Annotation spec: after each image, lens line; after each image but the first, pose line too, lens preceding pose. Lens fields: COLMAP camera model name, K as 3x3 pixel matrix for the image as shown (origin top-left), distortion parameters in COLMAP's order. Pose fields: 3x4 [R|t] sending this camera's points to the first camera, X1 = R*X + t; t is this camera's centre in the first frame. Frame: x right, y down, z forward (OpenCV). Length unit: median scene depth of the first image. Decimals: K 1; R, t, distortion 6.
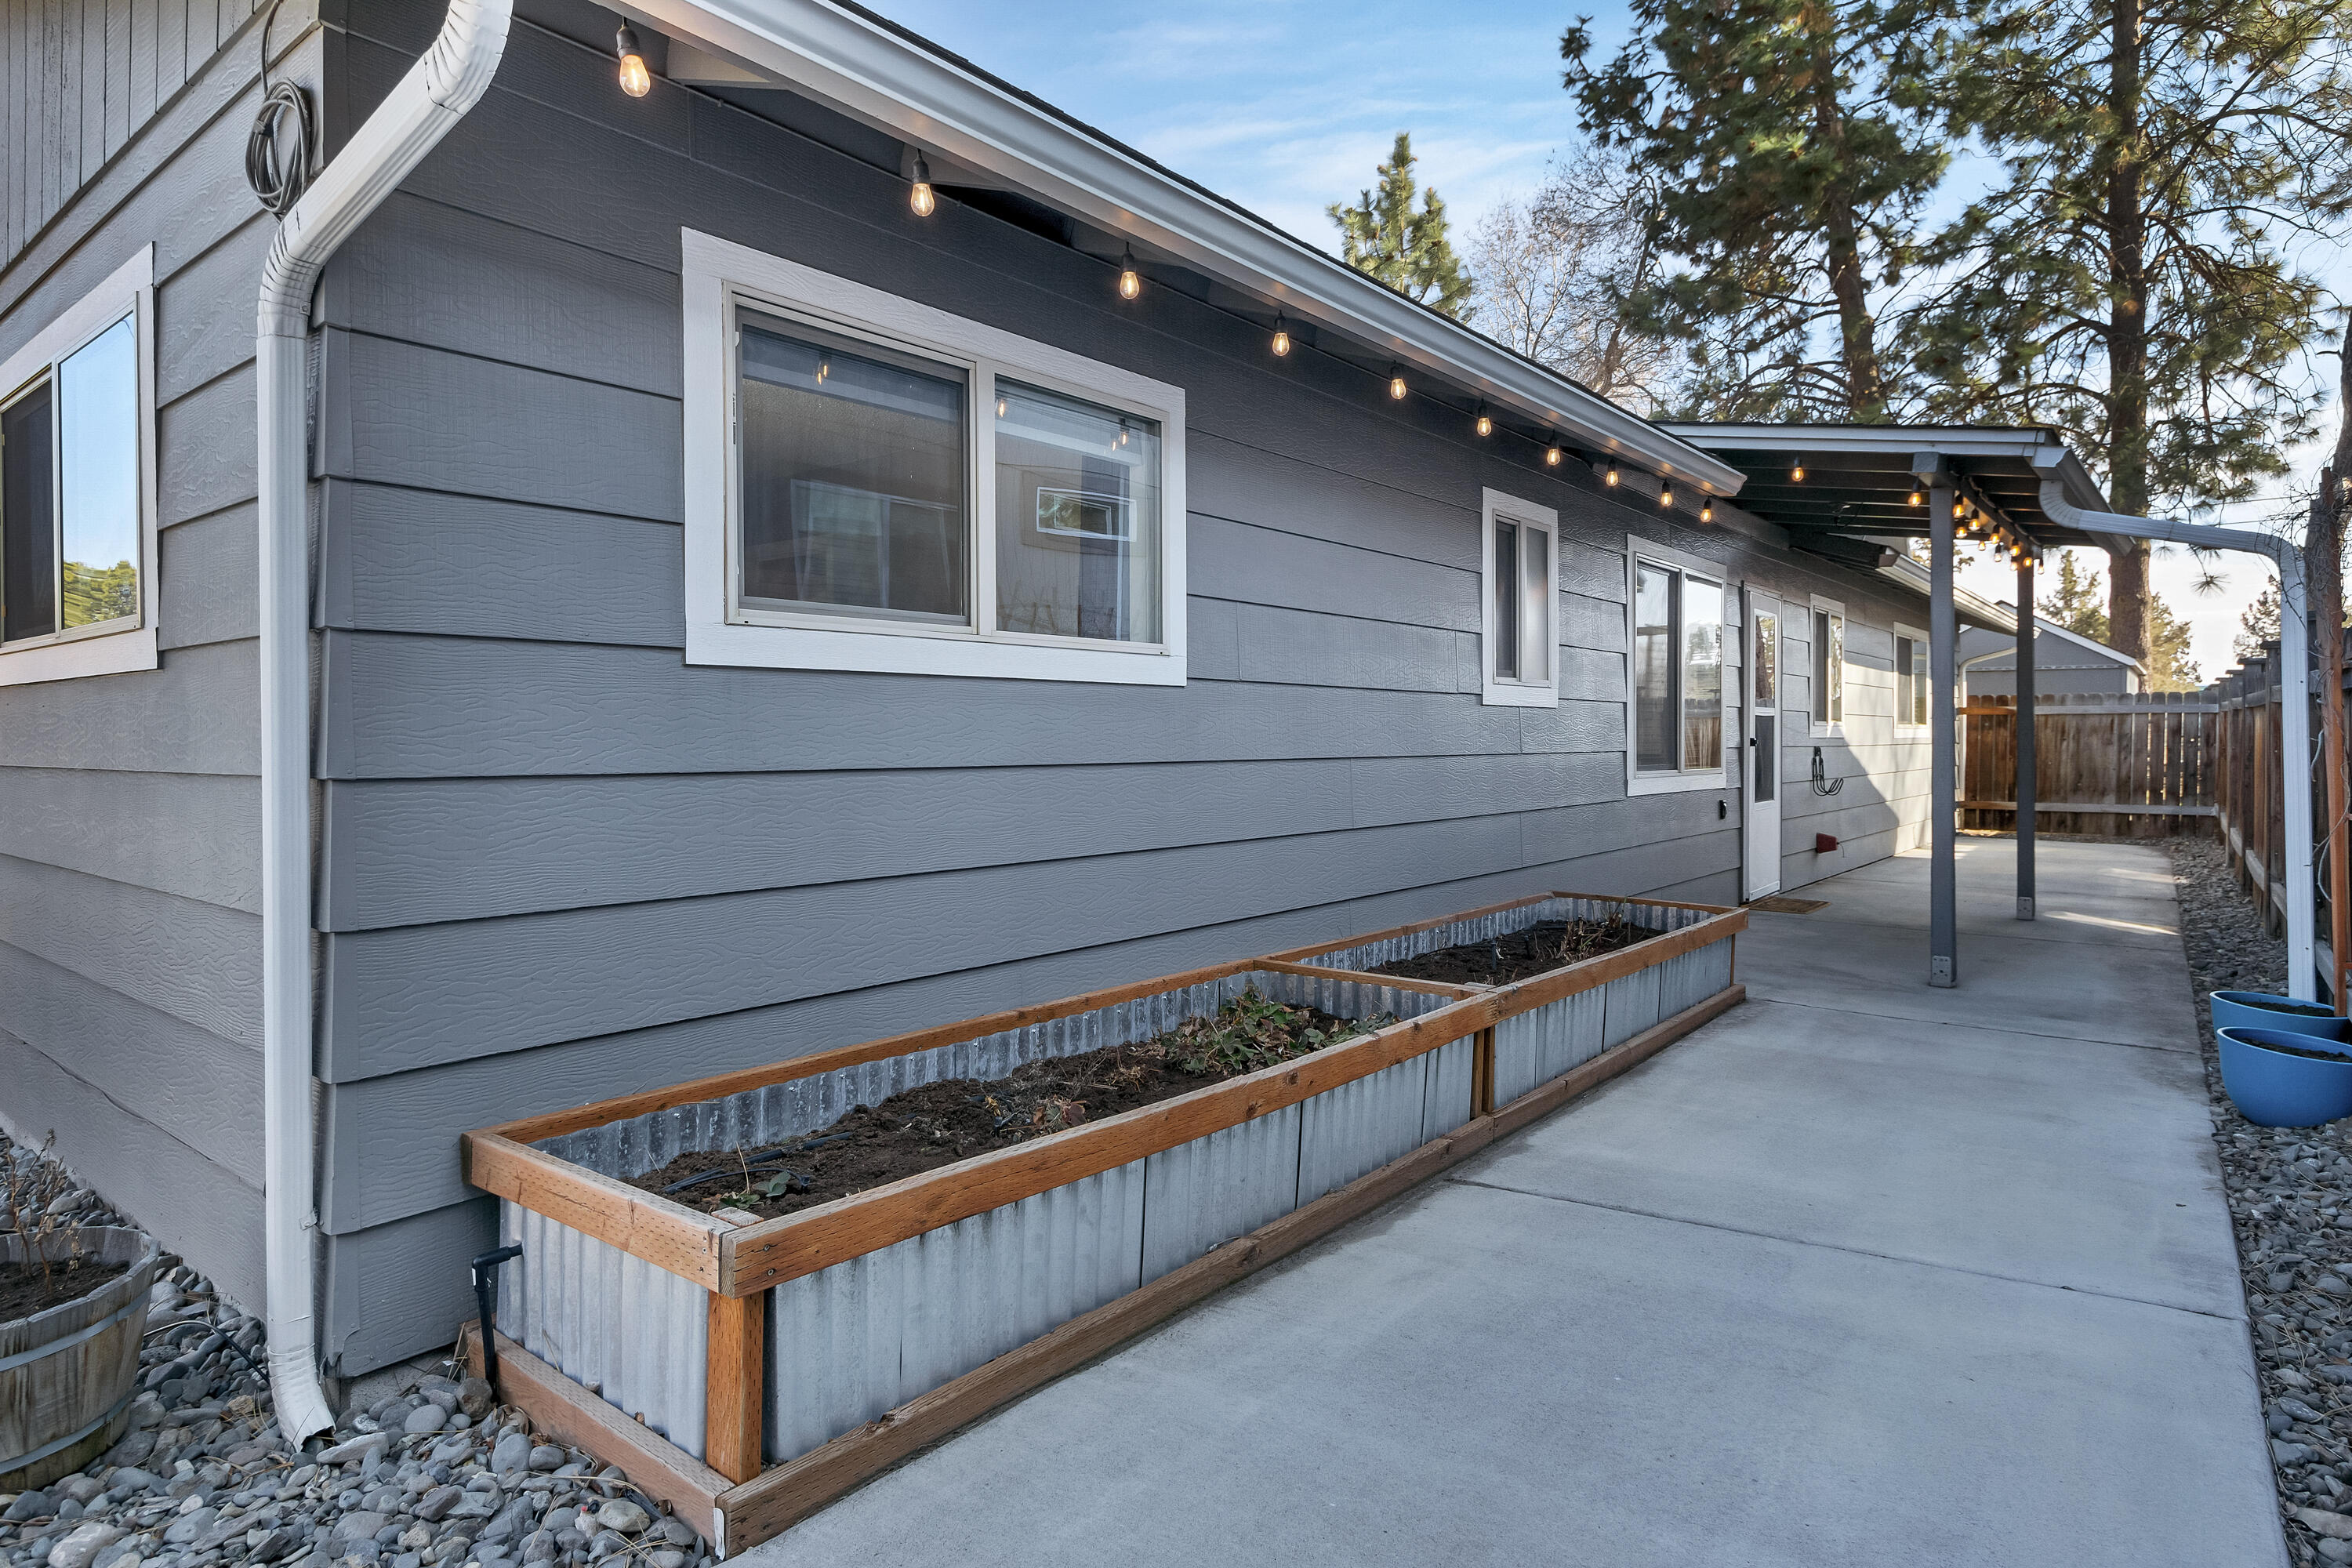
lens RADIAL K [[1318.1, 0, 1176.1], [0, 1318.1, 699.8], [0, 0, 1]] dist [-0.006076, -0.001363]
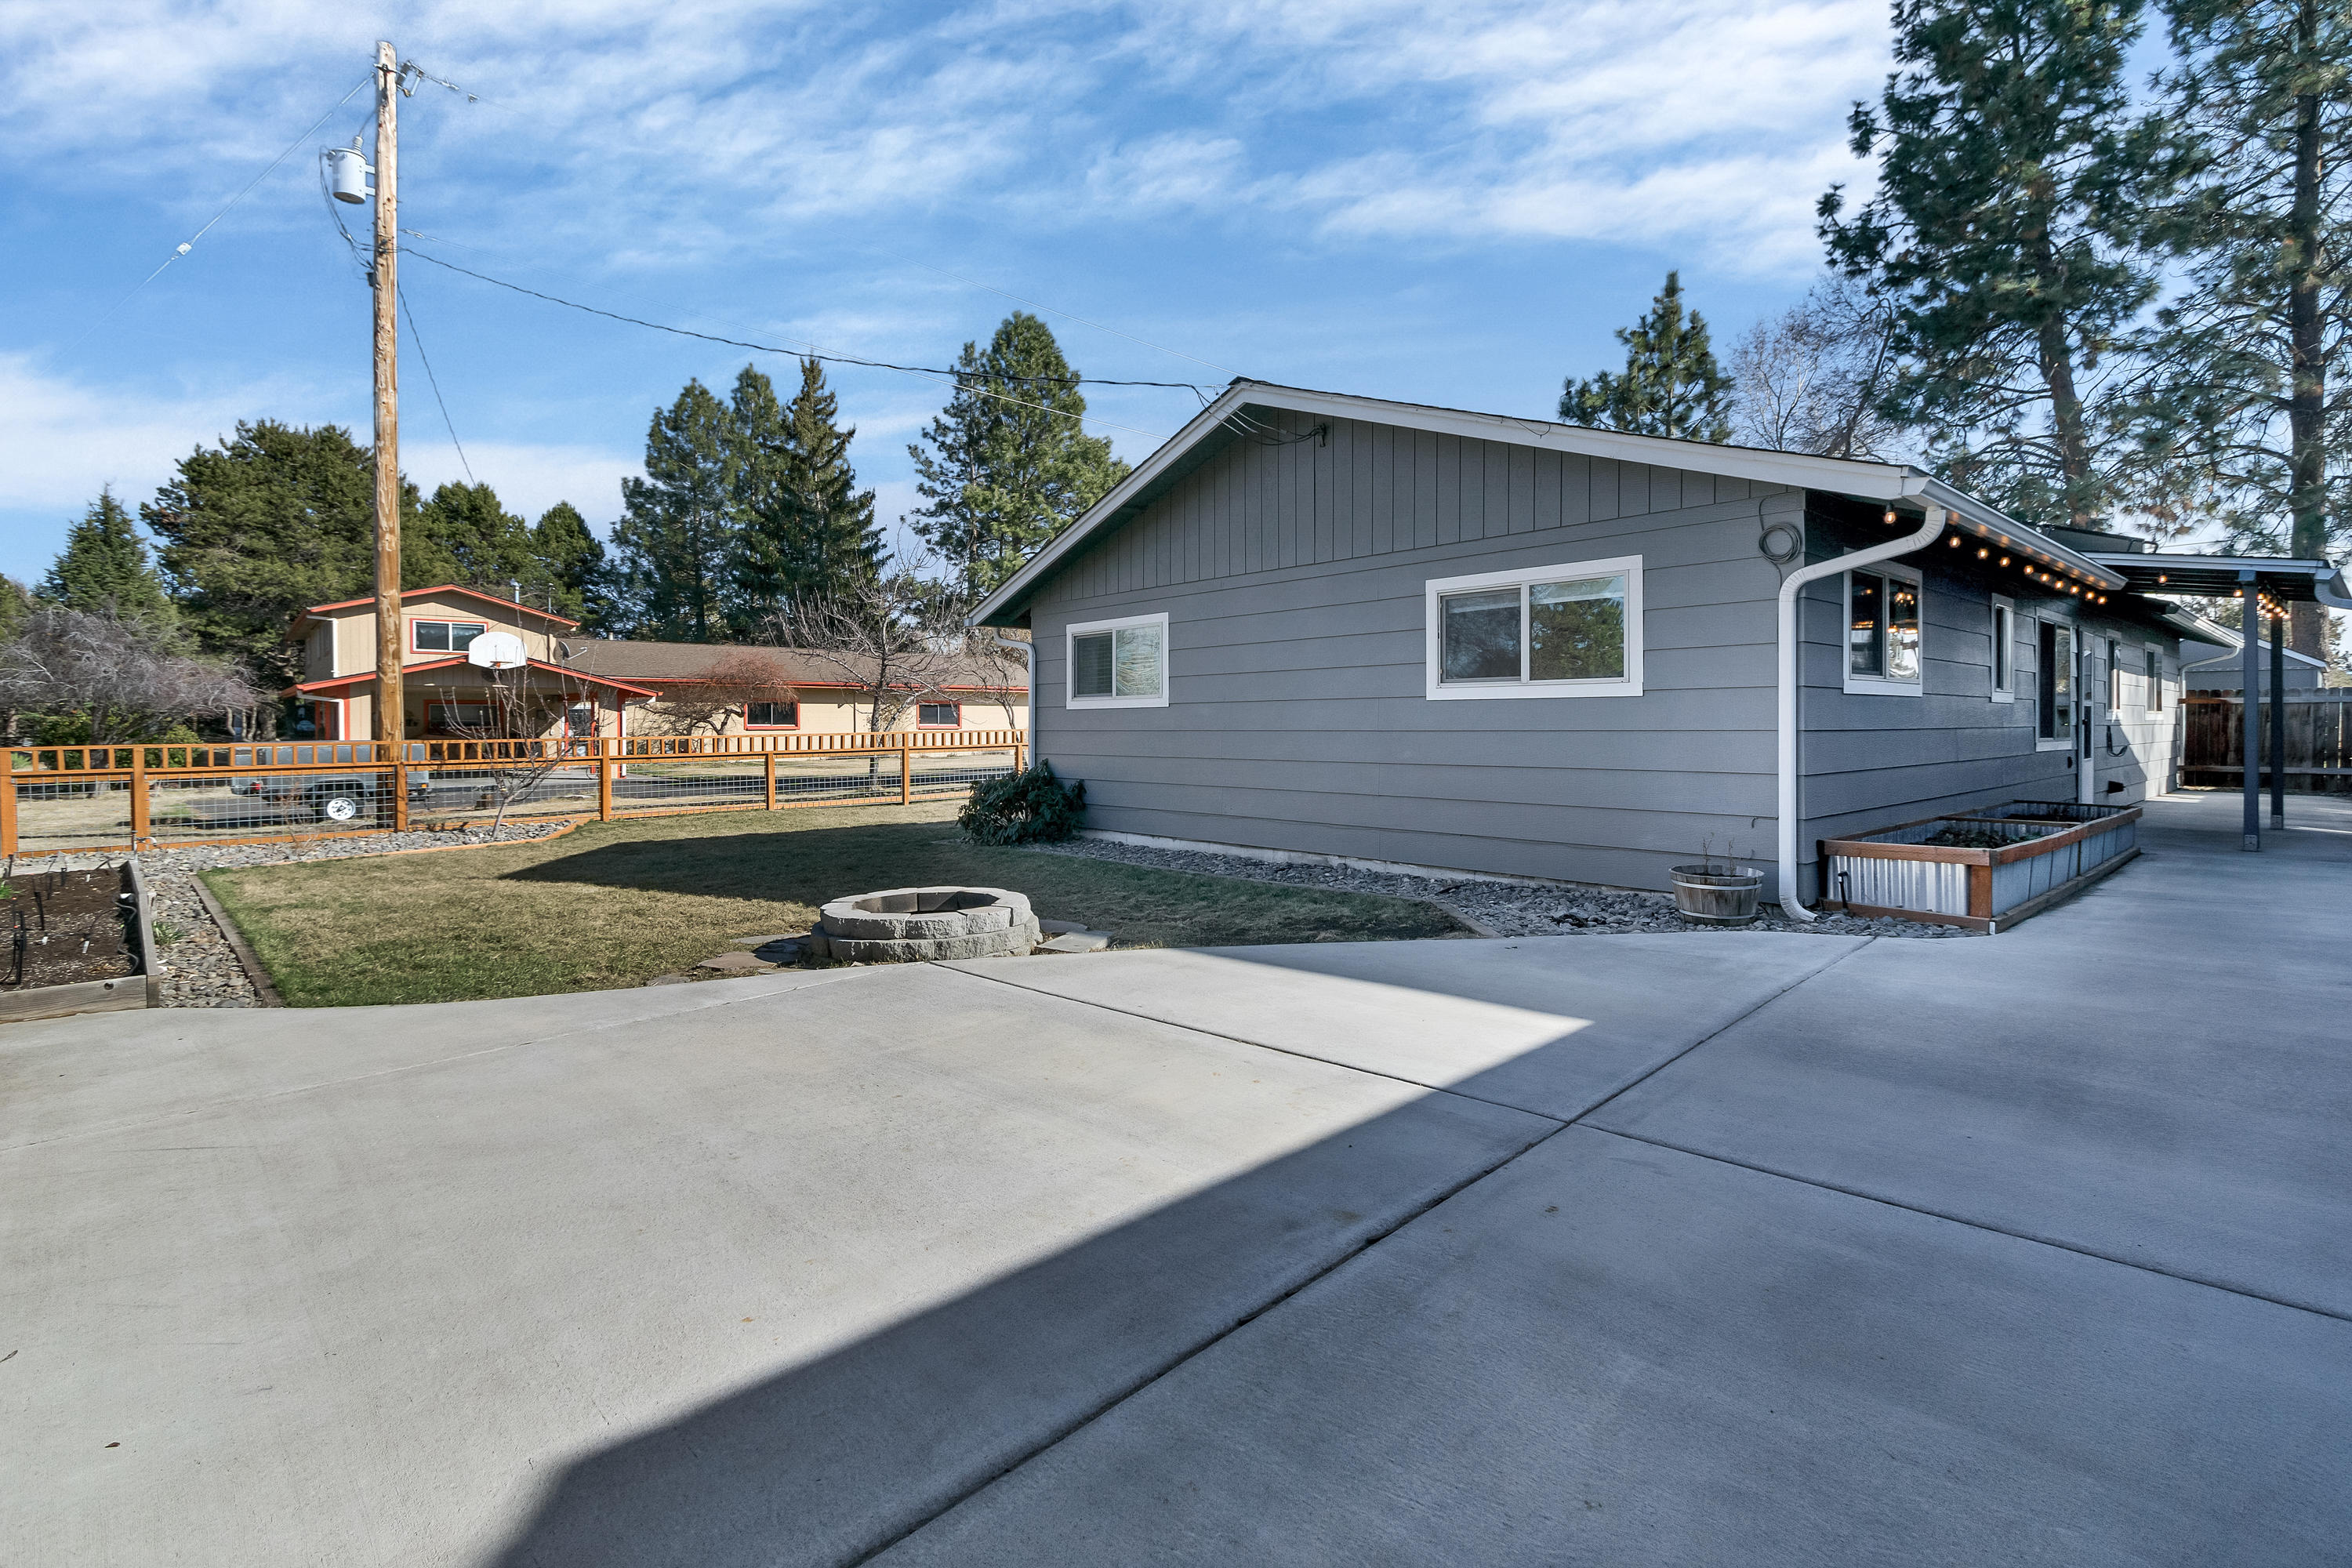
lens RADIAL K [[1092.1, 0, 1173.1], [0, 1092.1, 705.3], [0, 0, 1]] dist [-0.002317, -0.000317]
pose [[0.987425, -0.008286, -0.157874, -0.194561], [0.009689, 0.999920, 0.008120, -0.004871], [0.157794, -0.009548, 0.987426, -0.218158]]
